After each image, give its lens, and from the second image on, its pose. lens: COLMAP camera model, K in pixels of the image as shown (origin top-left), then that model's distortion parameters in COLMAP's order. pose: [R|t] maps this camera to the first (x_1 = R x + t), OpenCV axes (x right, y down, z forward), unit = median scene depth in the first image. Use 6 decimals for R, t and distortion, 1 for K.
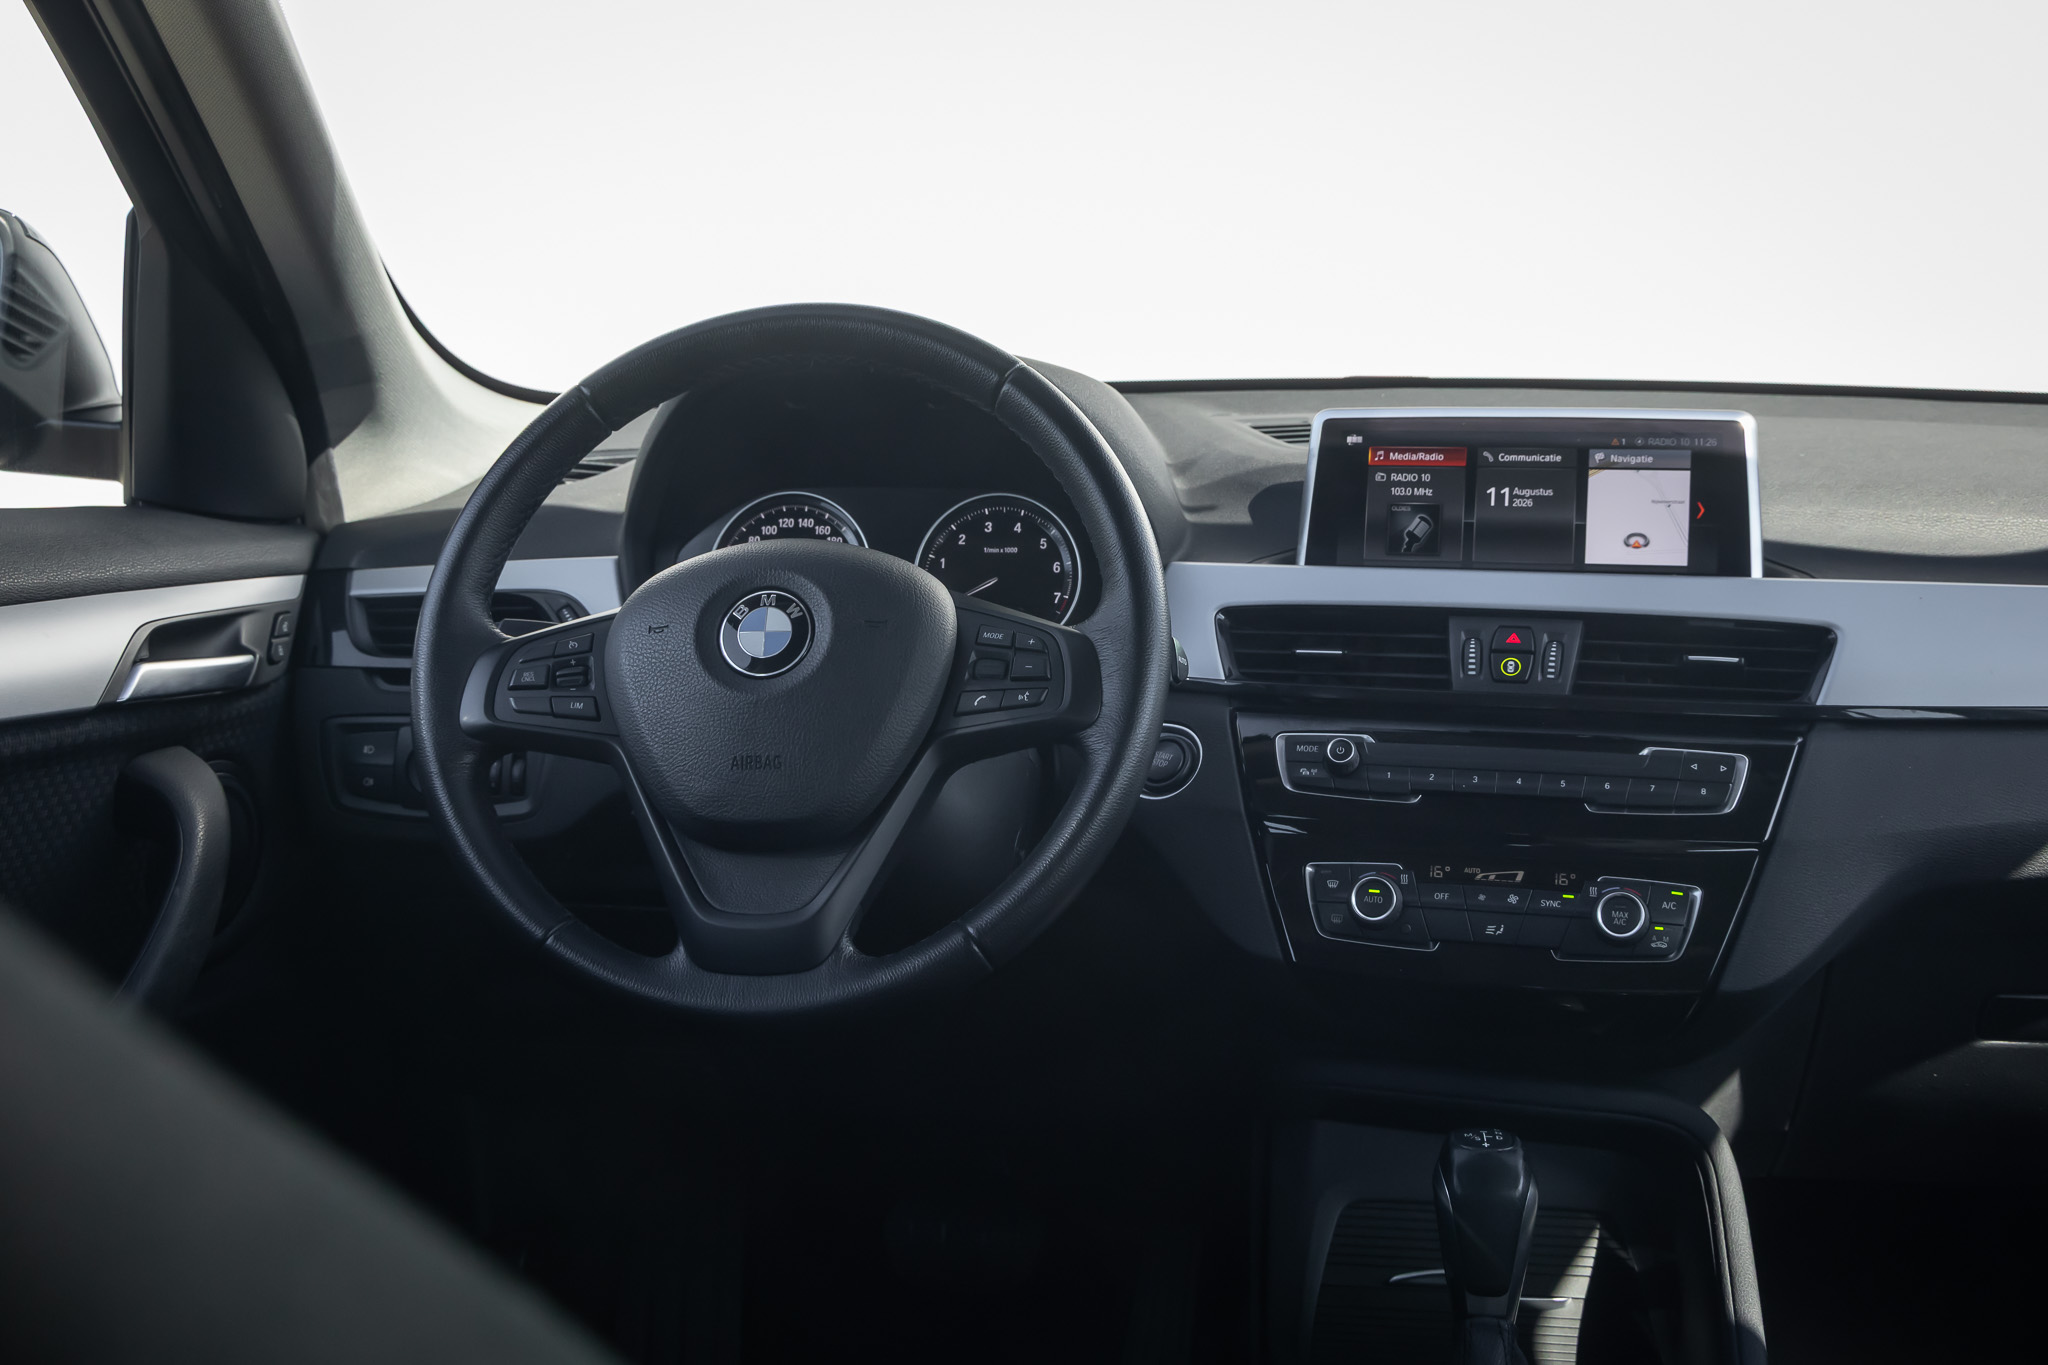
lens RADIAL K [[2157.5, 0, 1024.0], [0, 2157.5, 682.5], [0, 0, 1]] dist [0.001710, 0.015099]
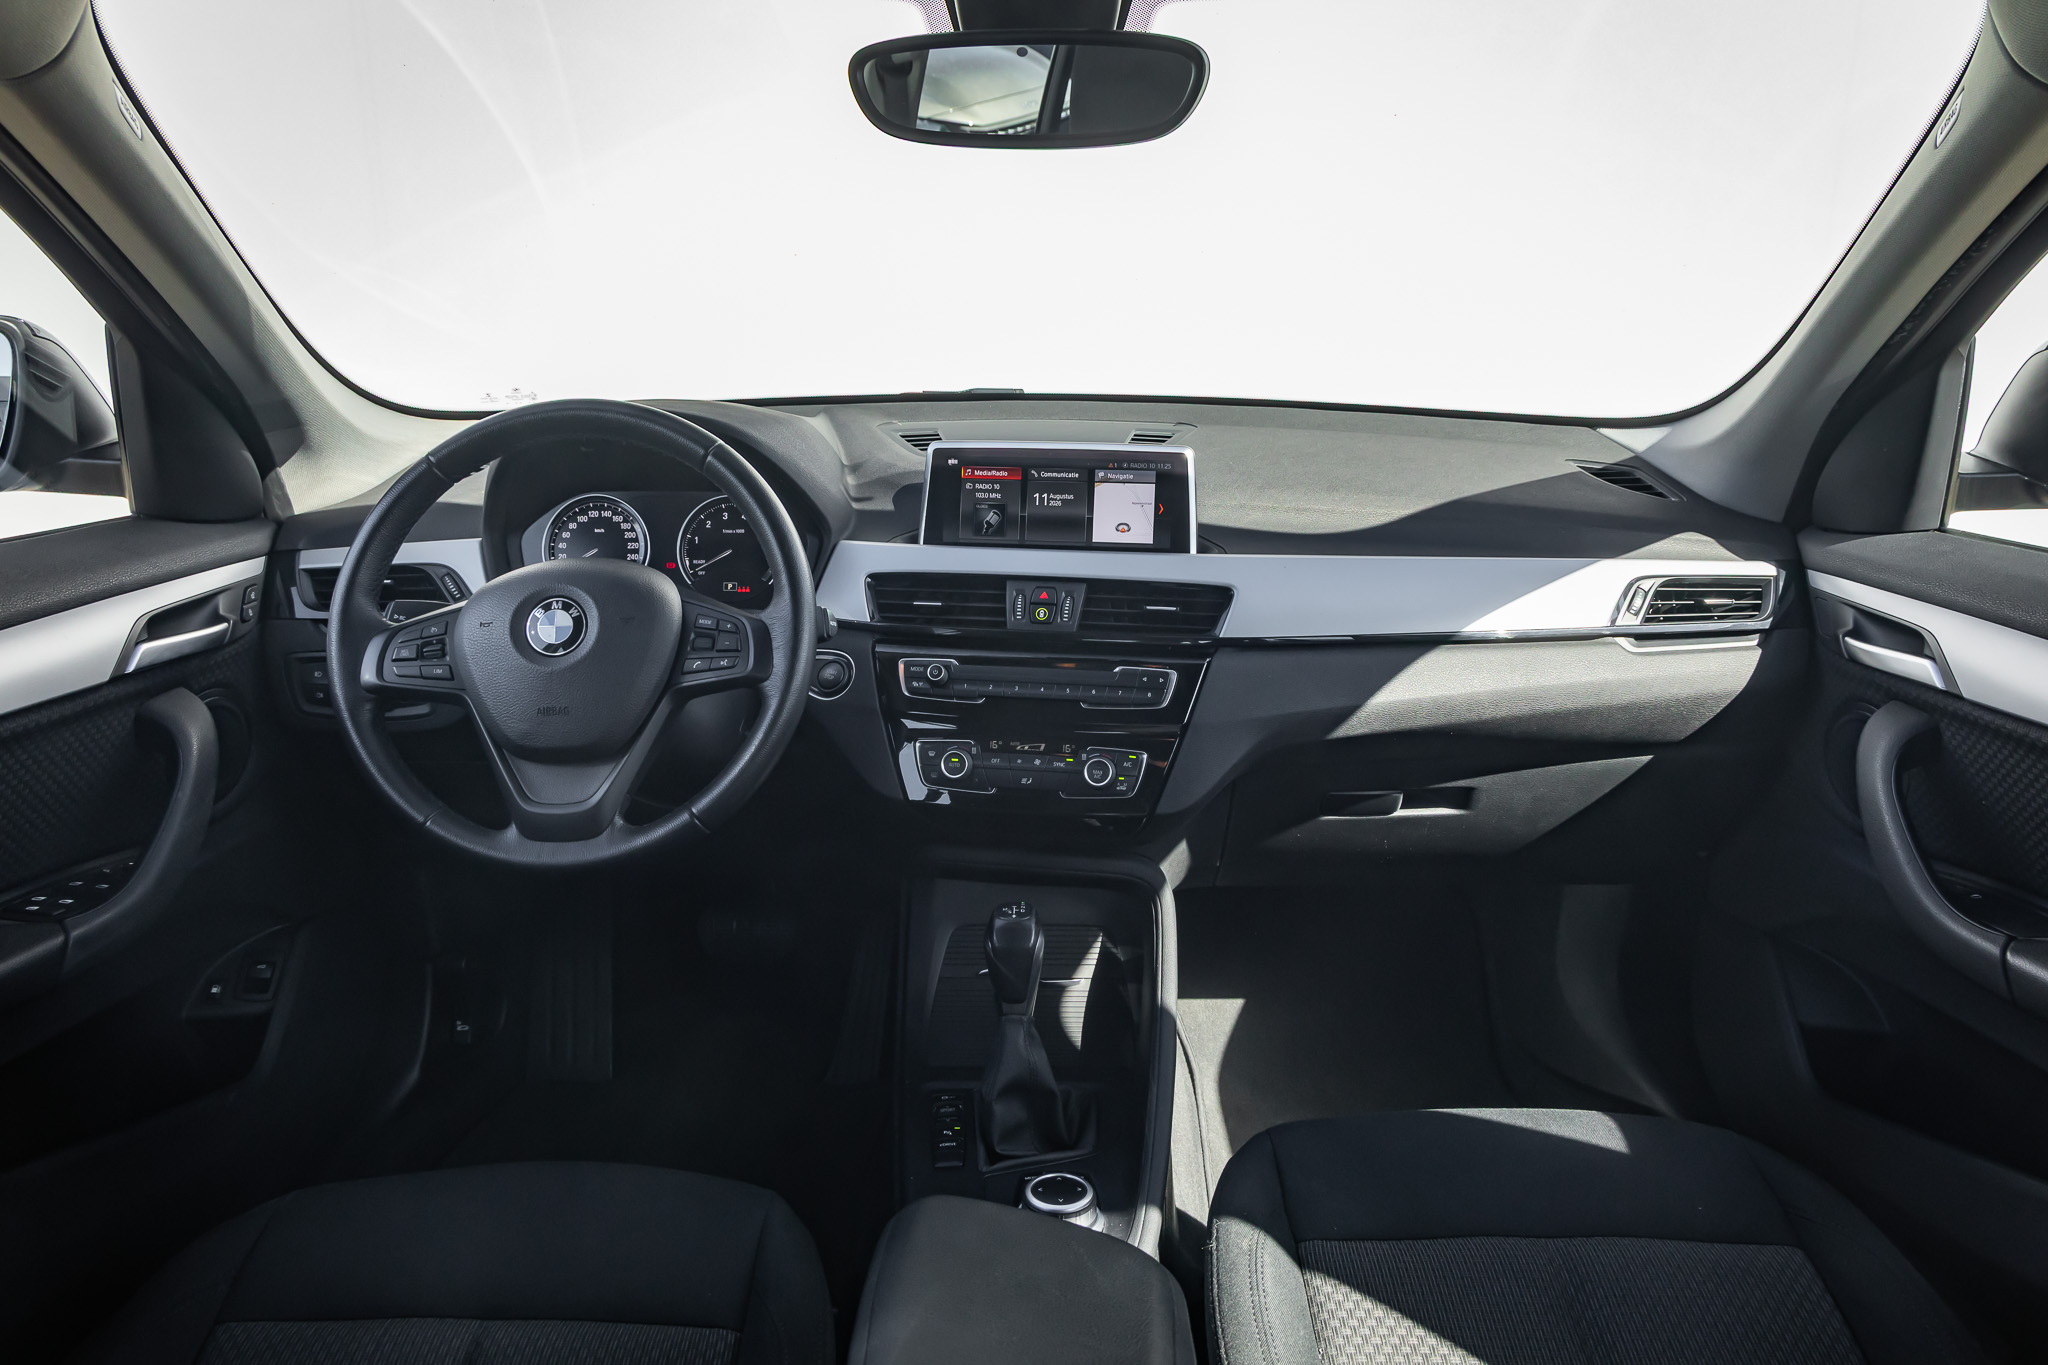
lens RADIAL K [[1387.1, 0, 1024.0], [0, 1387.1, 682.5], [0, 0, 1]] dist [0.010664, 0.002298]
pose [[0.992852, -0.032777, 0.114760, 0.093065], [0.015076, 0.988291, 0.151836, -0.119902], [-0.118393, -0.149020, 0.981721, -0.039827]]
